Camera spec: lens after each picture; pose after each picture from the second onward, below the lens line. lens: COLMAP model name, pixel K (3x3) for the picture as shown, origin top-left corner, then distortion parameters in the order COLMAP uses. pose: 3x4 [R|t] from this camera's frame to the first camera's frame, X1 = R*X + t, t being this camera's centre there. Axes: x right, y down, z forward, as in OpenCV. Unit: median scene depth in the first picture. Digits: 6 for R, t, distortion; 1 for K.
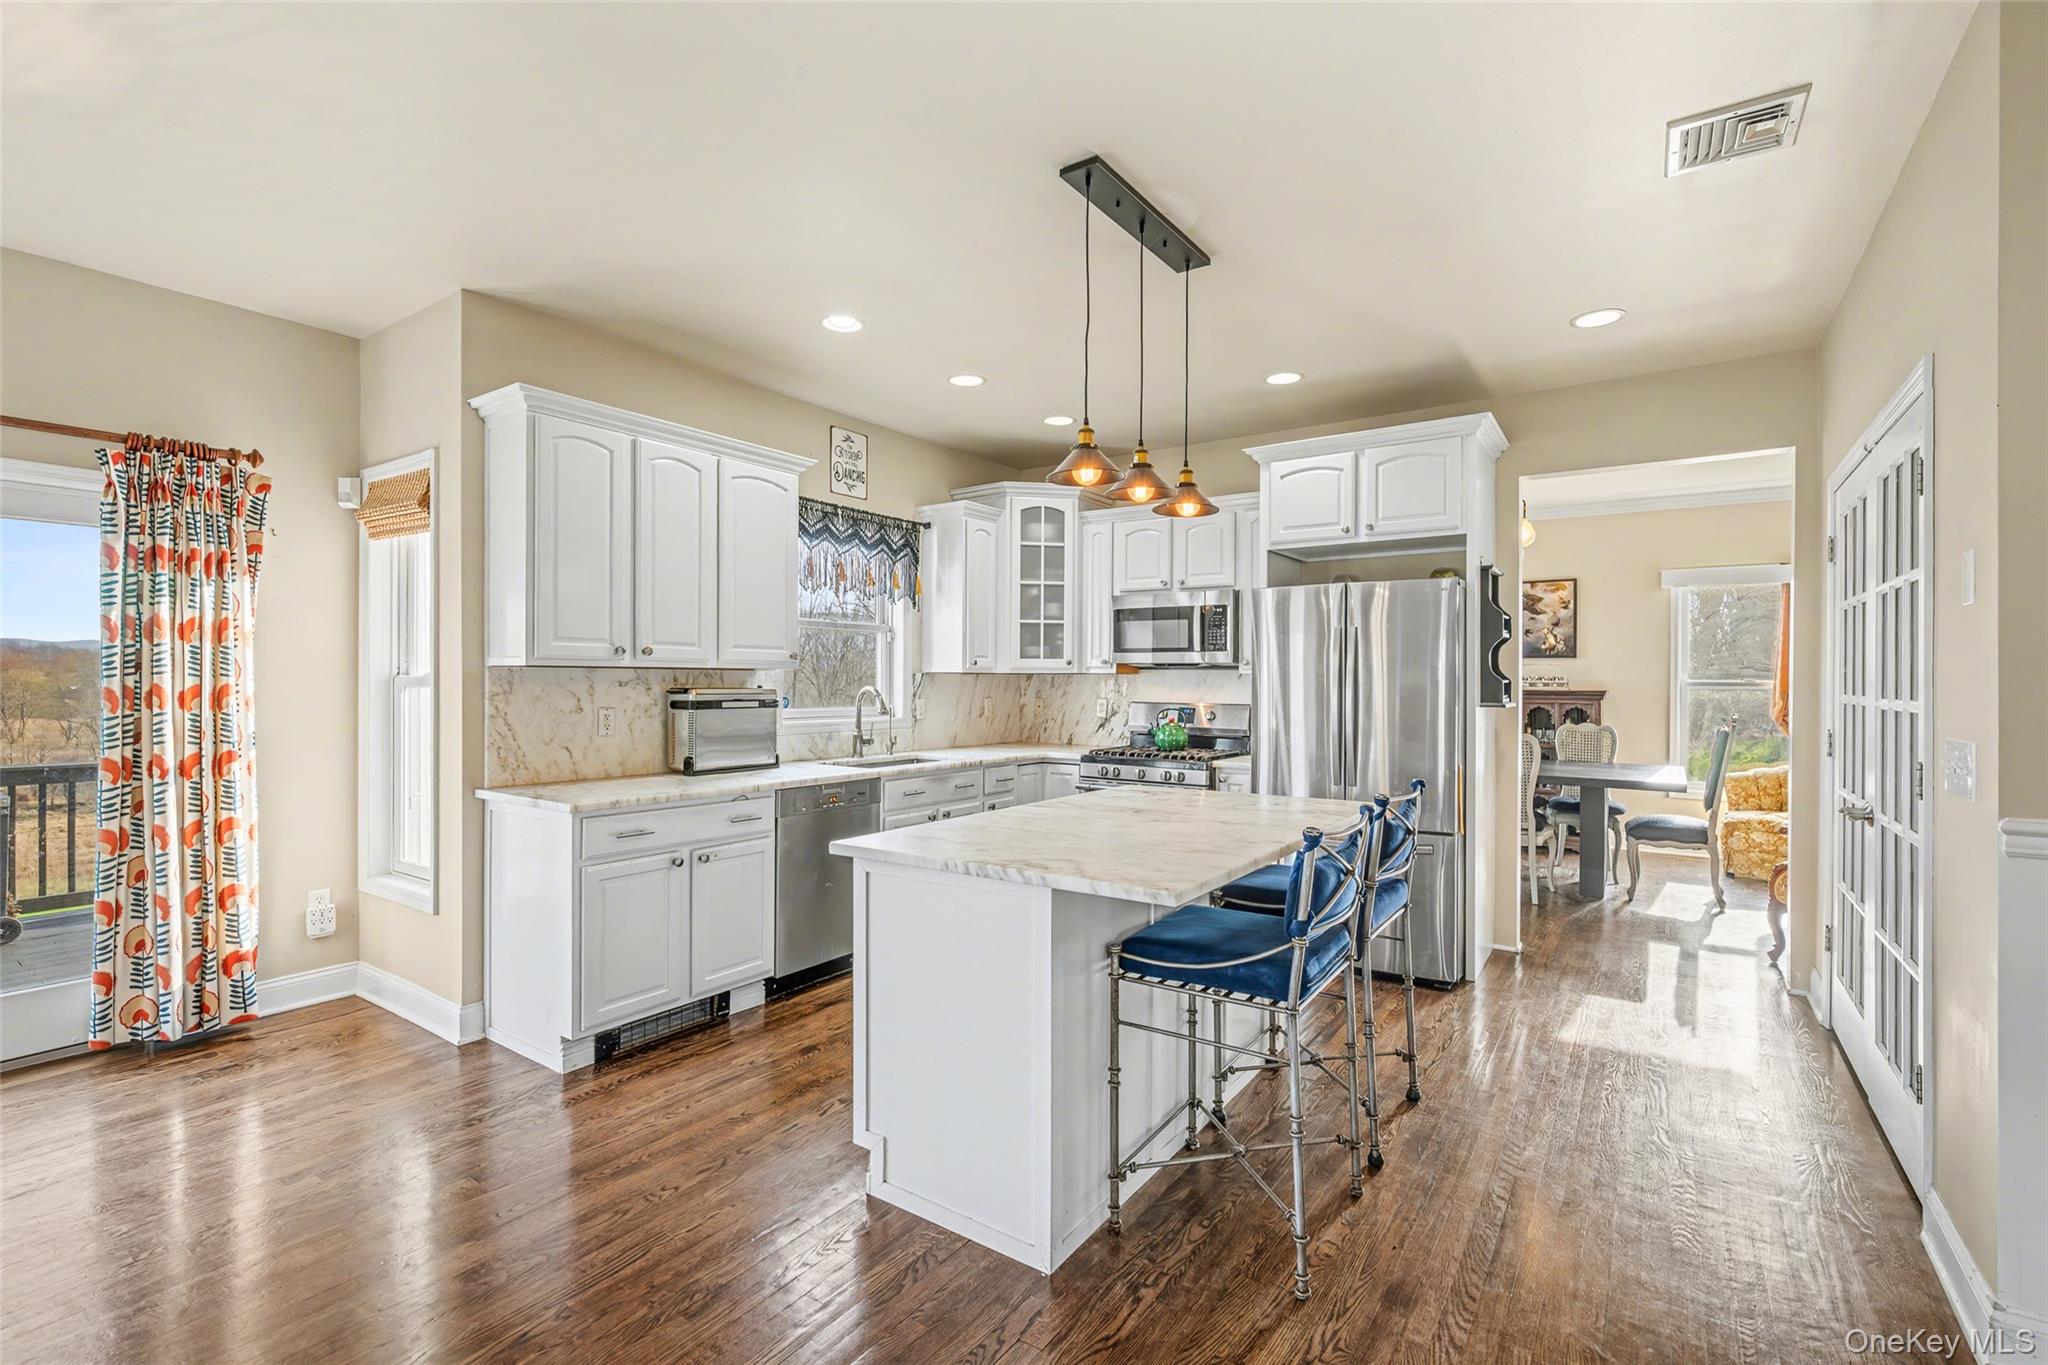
lens RADIAL K [[923.8, 0, 1021.3], [0, 923.8, 687.1], [0, 0, 1]] dist [0.001470, 0.000018]
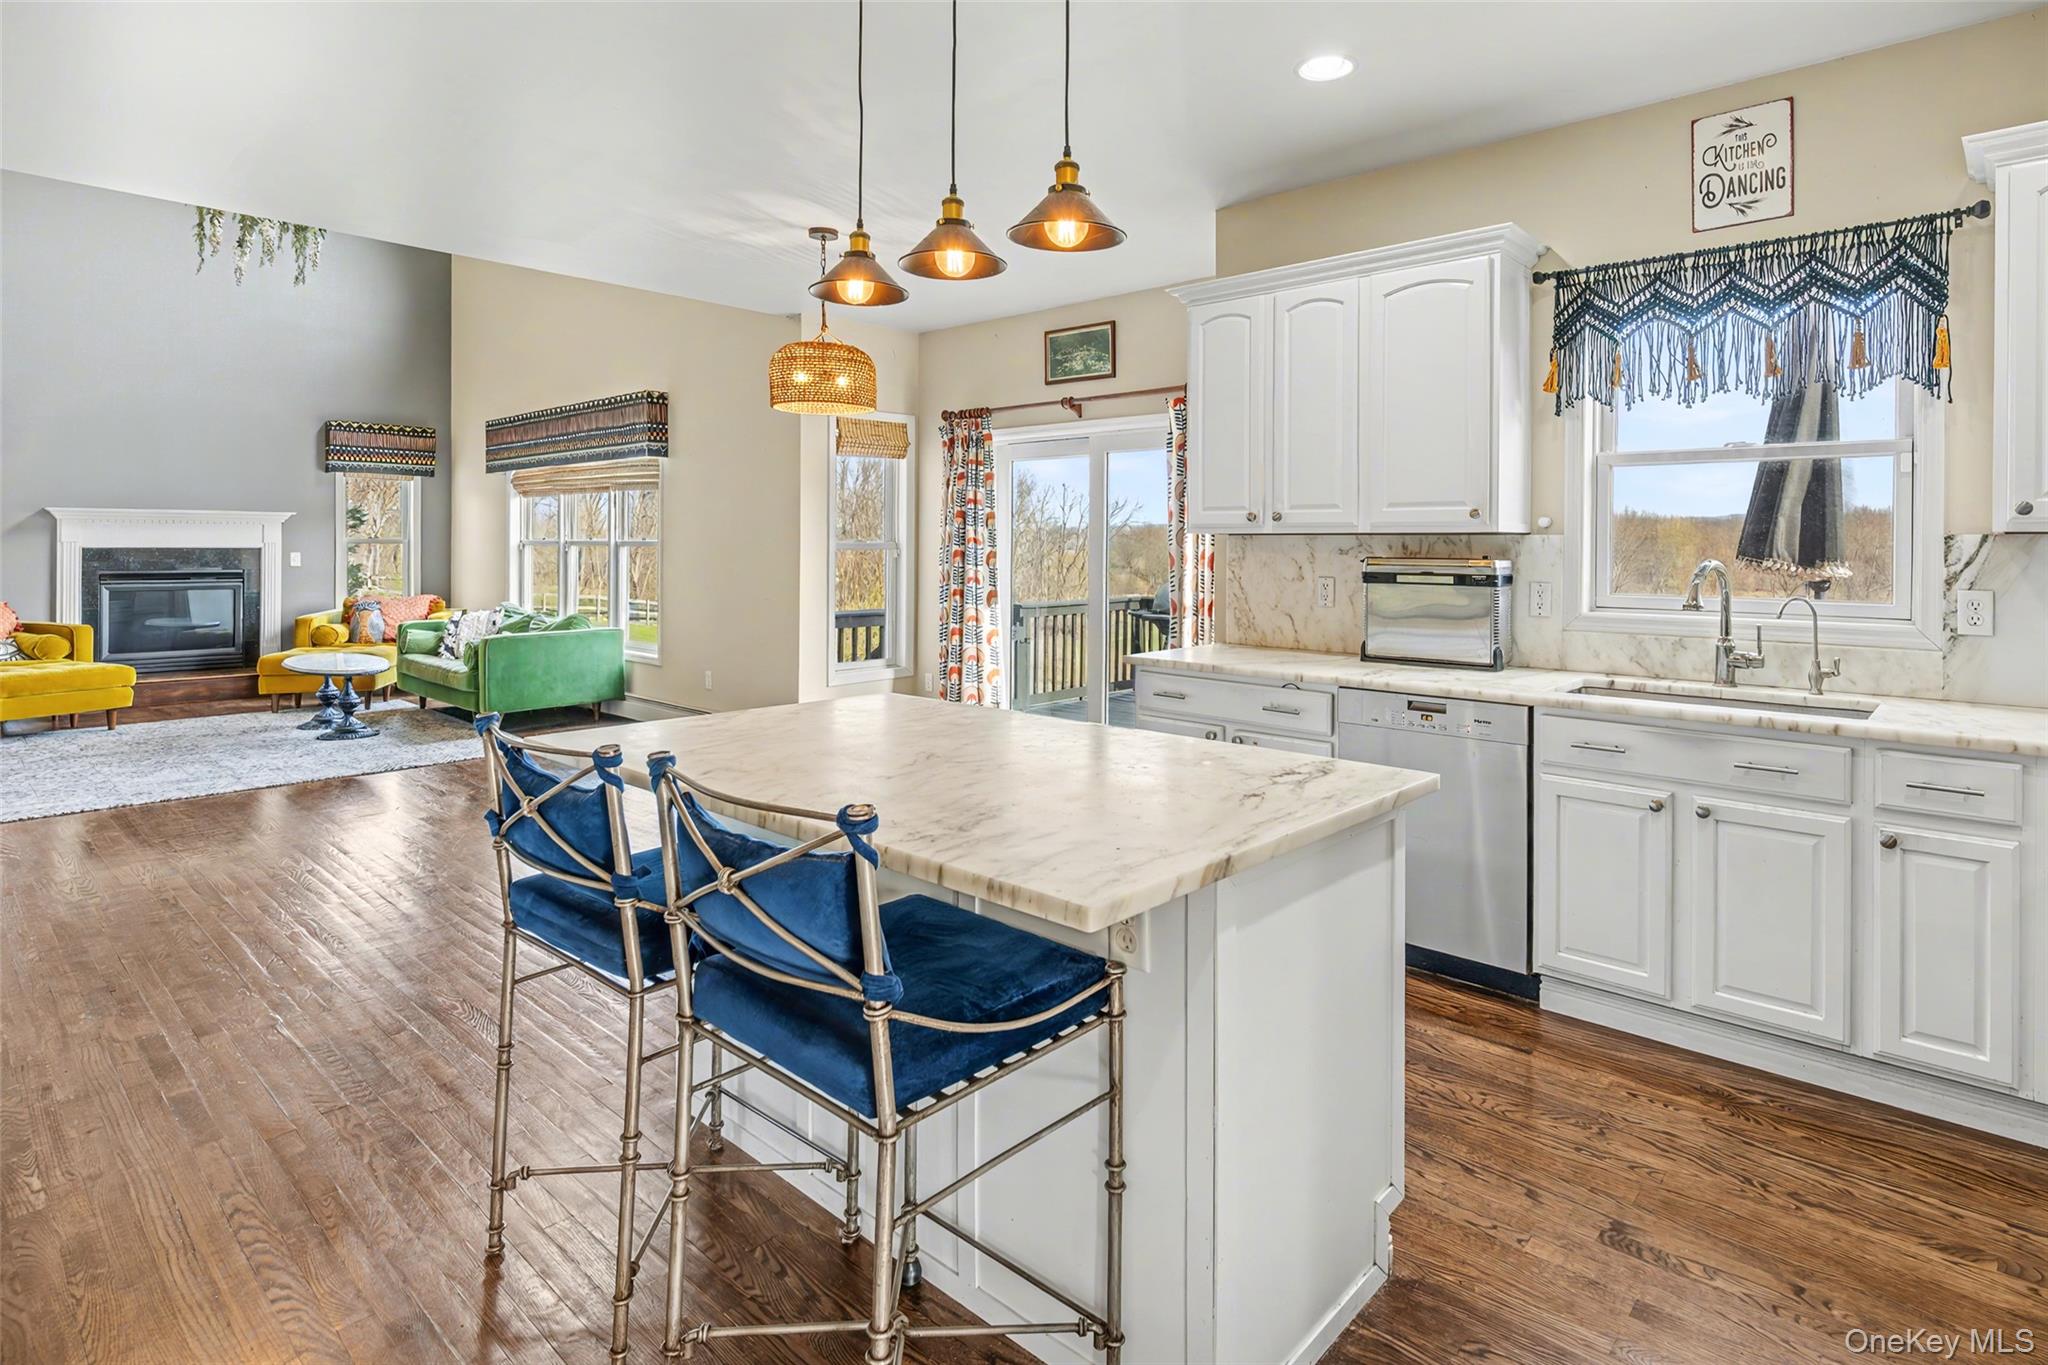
lens RADIAL K [[1062.3, 0, 1085.9], [0, 1062.3, 545.9], [0, 0, 1]] dist [0.001637, -0.000652]
pose [[-0.113719, -0.003739, -0.993506, 0.709470], [-0.013576, 0.999905, -0.002209, -0.003826], [0.993420, 0.013237, -0.113759, 0.951355]]
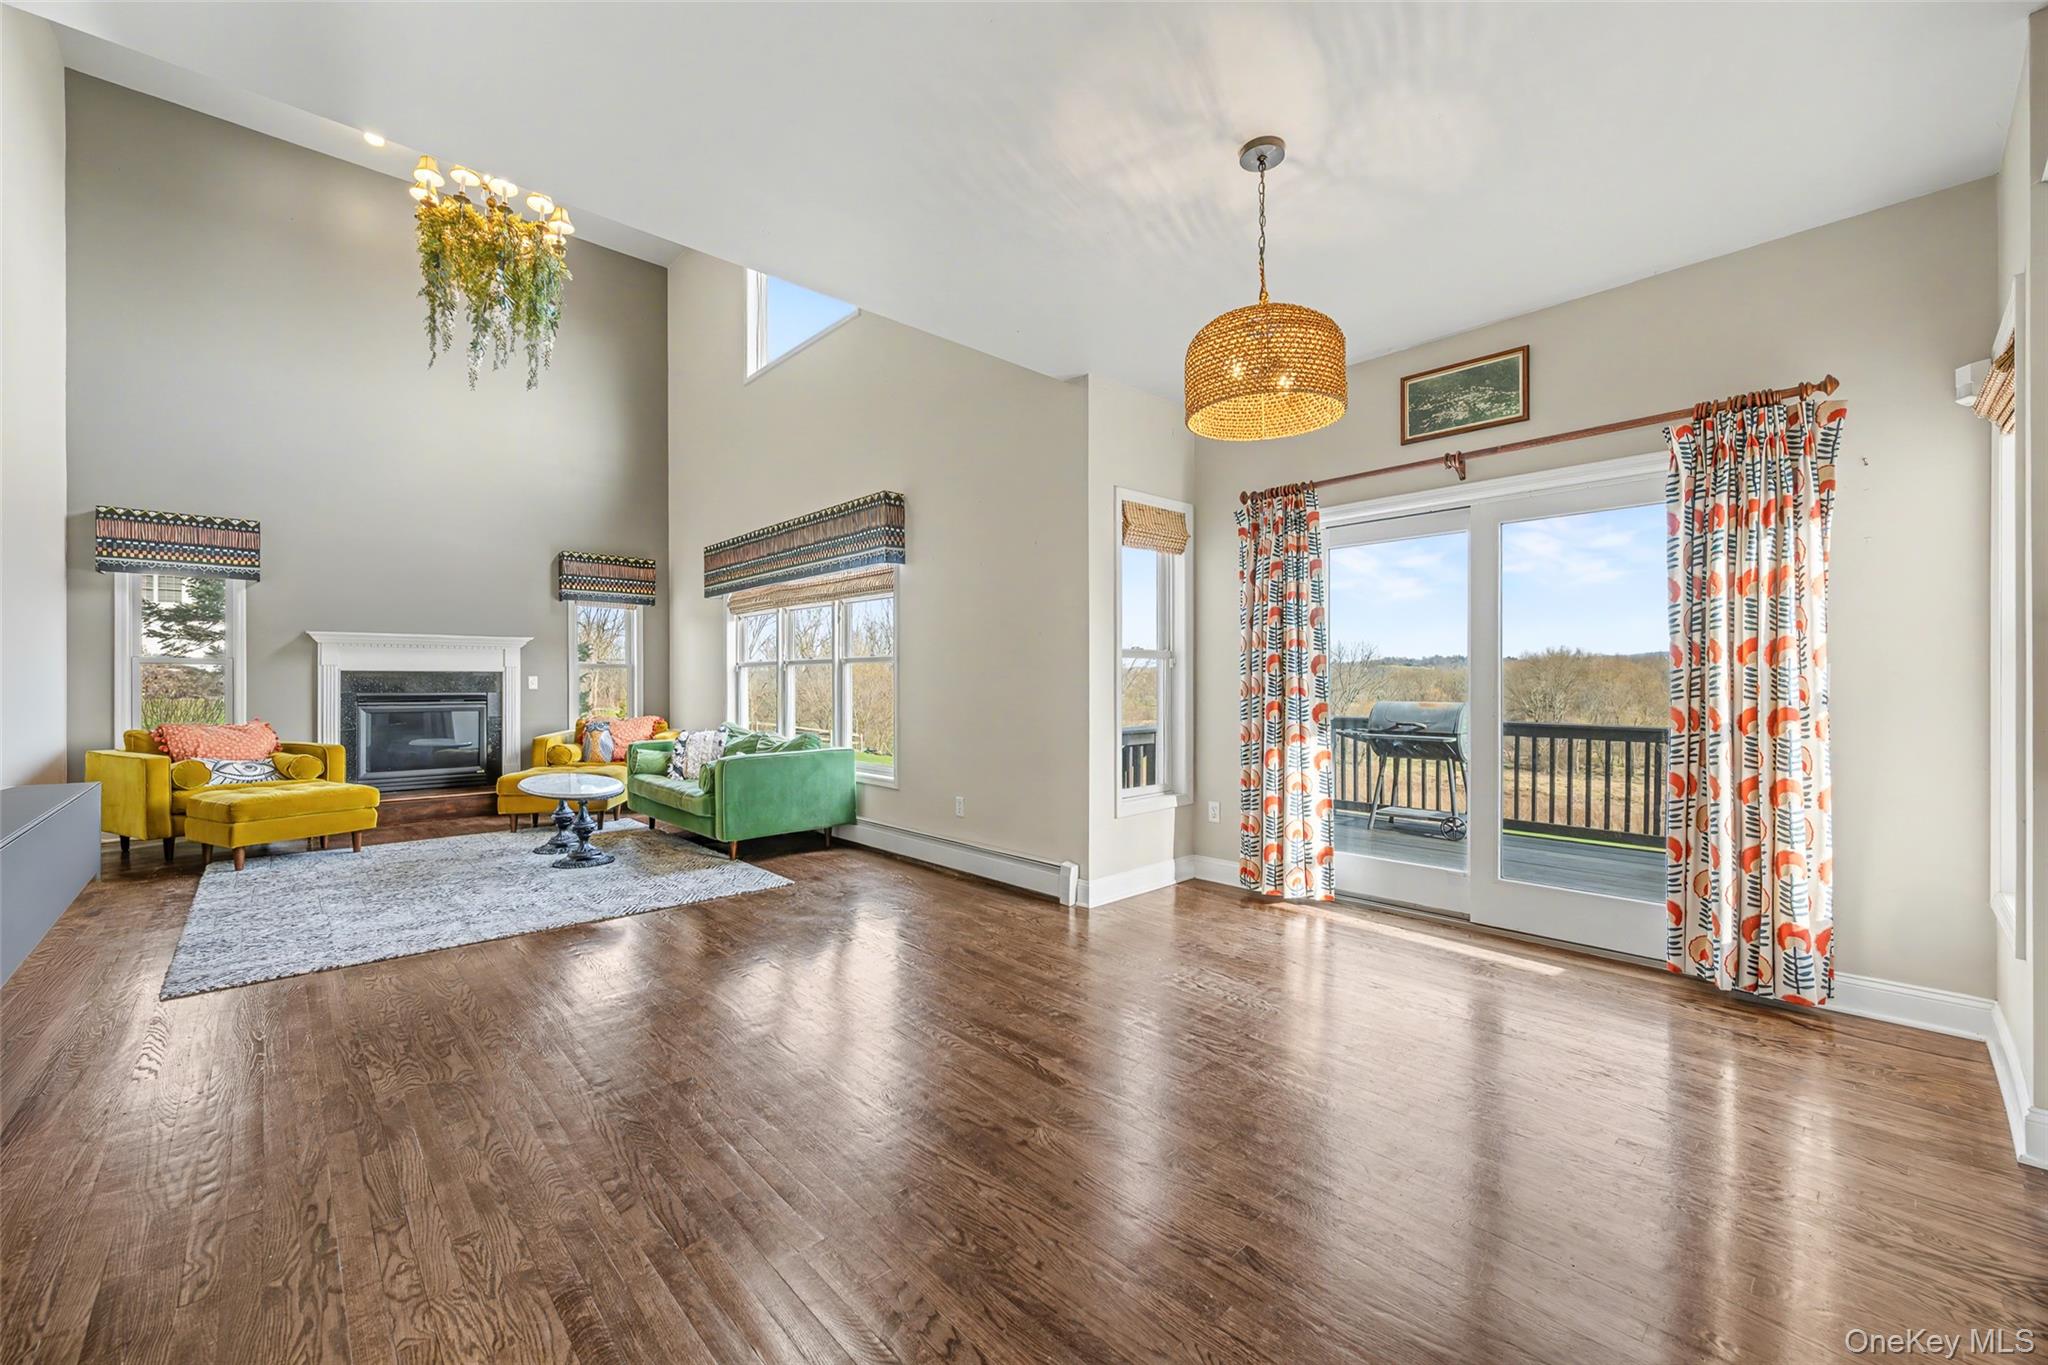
lens RADIAL K [[811.2, 0, 1024.9], [0, 811.2, 684.1], [0, 0, 1]] dist [-0.002089, -0.000300]
pose [[-0.212837, -0.001780, -0.977086, 0.104145], [-0.005930, 0.999982, -0.000530, 0.048167], [0.977070, 0.005681, -0.212844, 0.406367]]
